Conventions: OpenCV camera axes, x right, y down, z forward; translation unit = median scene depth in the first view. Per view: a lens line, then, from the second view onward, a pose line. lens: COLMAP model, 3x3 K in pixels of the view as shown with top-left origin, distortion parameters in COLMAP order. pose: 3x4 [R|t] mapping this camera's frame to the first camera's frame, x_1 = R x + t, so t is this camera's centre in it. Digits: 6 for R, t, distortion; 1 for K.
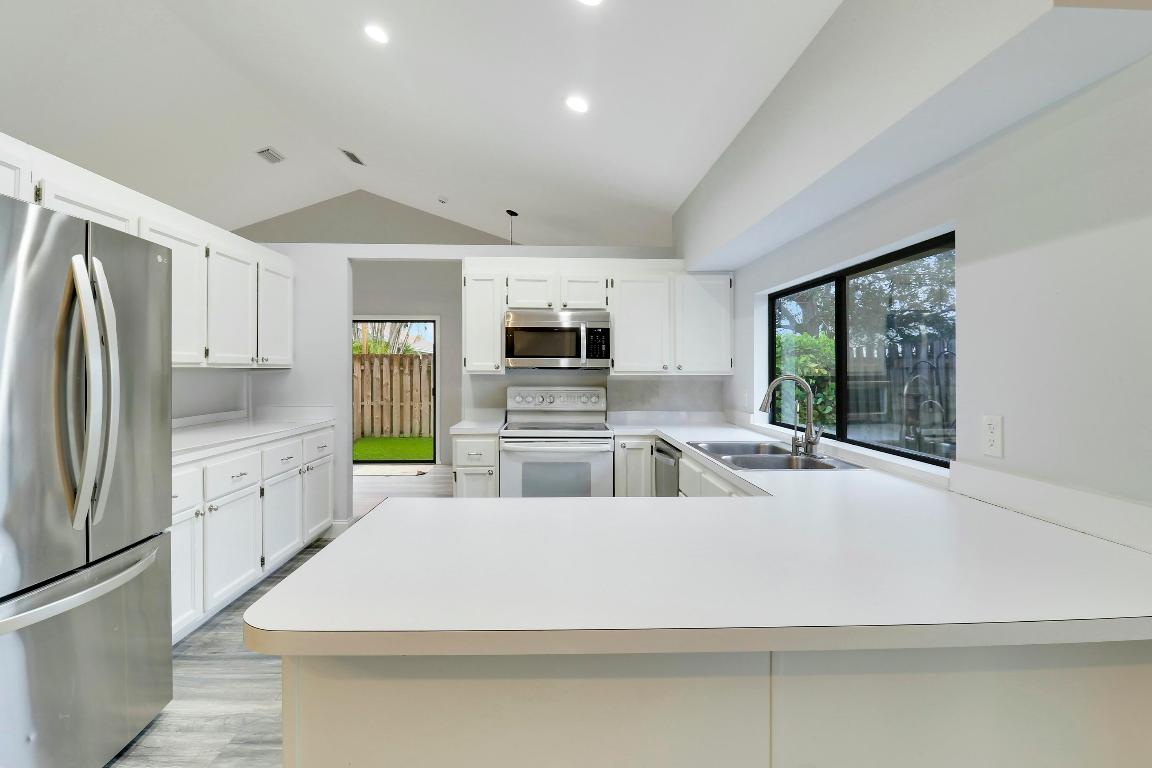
lens RADIAL K [[555.4, 0, 572.5], [0, 555.4, 354.9], [0, 0, 1]] dist [-0.015121, -0.000789]
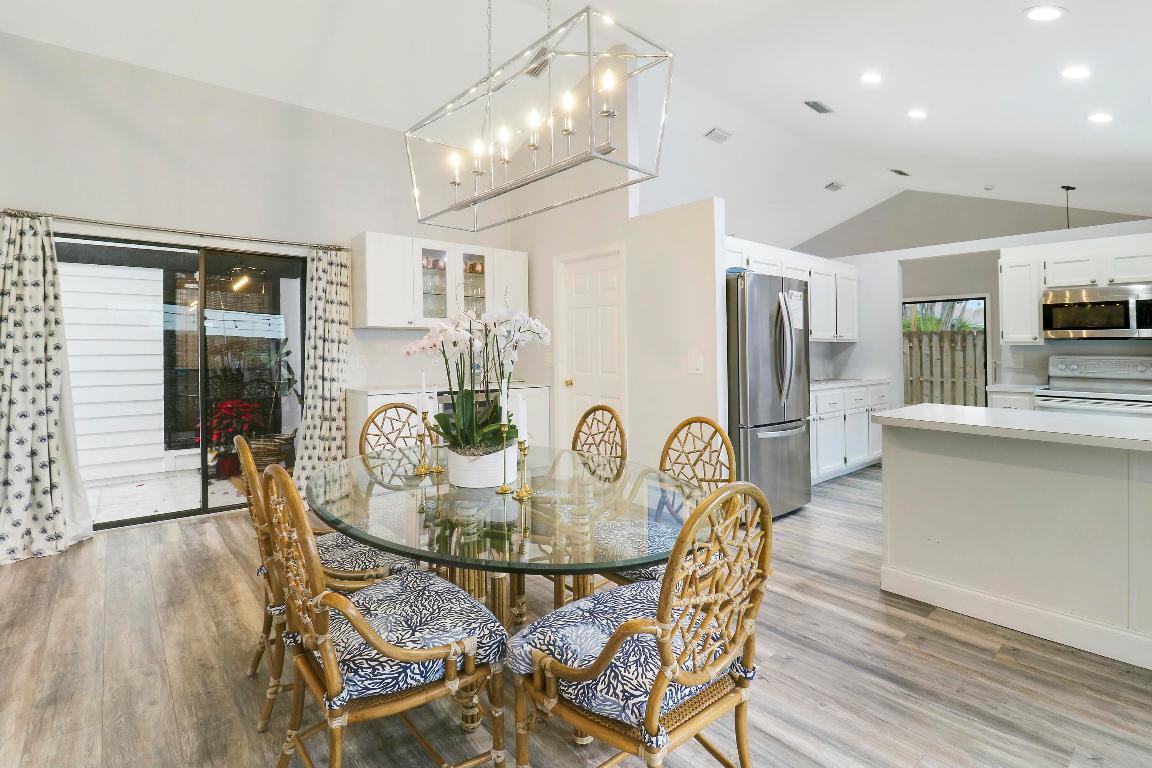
lens RADIAL K [[555.4, 0, 572.5], [0, 555.4, 354.9], [0, 0, 1]] dist [-0.015121, -0.000789]
pose [[0.612235, 0.003649, -0.790667, 0.175815], [0.024806, 0.999408, 0.023820, 0.004645], [0.790286, -0.034197, 0.611783, -0.467110]]
